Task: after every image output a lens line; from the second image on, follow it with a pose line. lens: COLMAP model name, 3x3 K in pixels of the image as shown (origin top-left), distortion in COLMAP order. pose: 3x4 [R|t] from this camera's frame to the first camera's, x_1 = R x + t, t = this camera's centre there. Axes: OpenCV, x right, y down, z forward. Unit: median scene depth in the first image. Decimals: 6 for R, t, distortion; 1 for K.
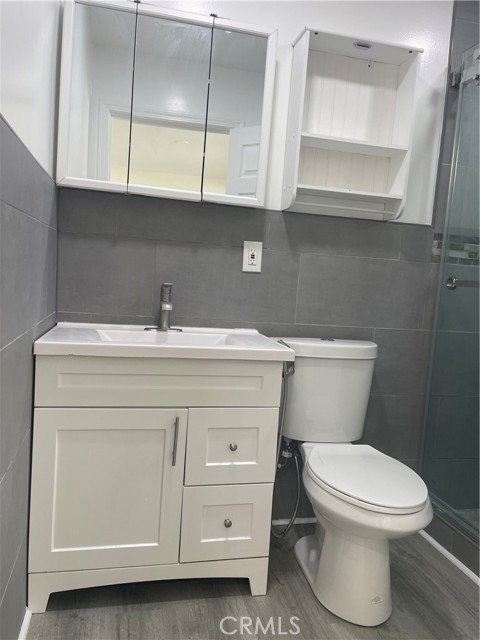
lens RADIAL K [[483.9, 0, 238.8], [0, 483.9, 324.0], [0, 0, 1]] dist [0.062103, -0.081998]
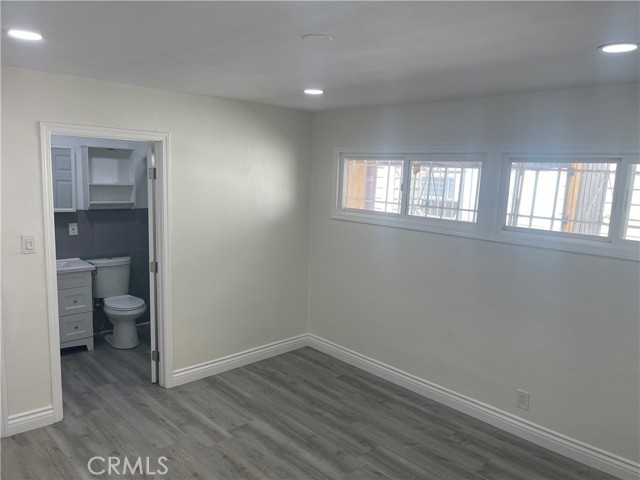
lens RADIAL K [[483.9, 0, 334.6], [0, 483.9, 241.3], [0, 0, 1]] dist [0.062103, -0.081998]
pose [[0.850767, -0.106614, 0.514616, -0.140244], [0.067952, 0.993303, 0.093446, -0.239790], [-0.521132, -0.044531, 0.852314, -2.004897]]
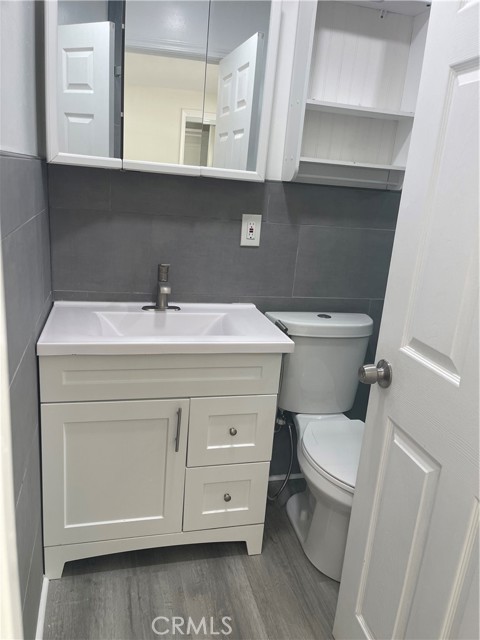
lens RADIAL K [[483.9, 0, 236.4], [0, 483.9, 325.7], [0, 0, 1]] dist [0.062103, -0.081998]
pose [[0.999686, 0.003709, 0.024787, -0.026370], [-0.008143, 0.983399, 0.181272, -0.138153], [-0.023703, -0.181417, 0.983121, 0.010821]]
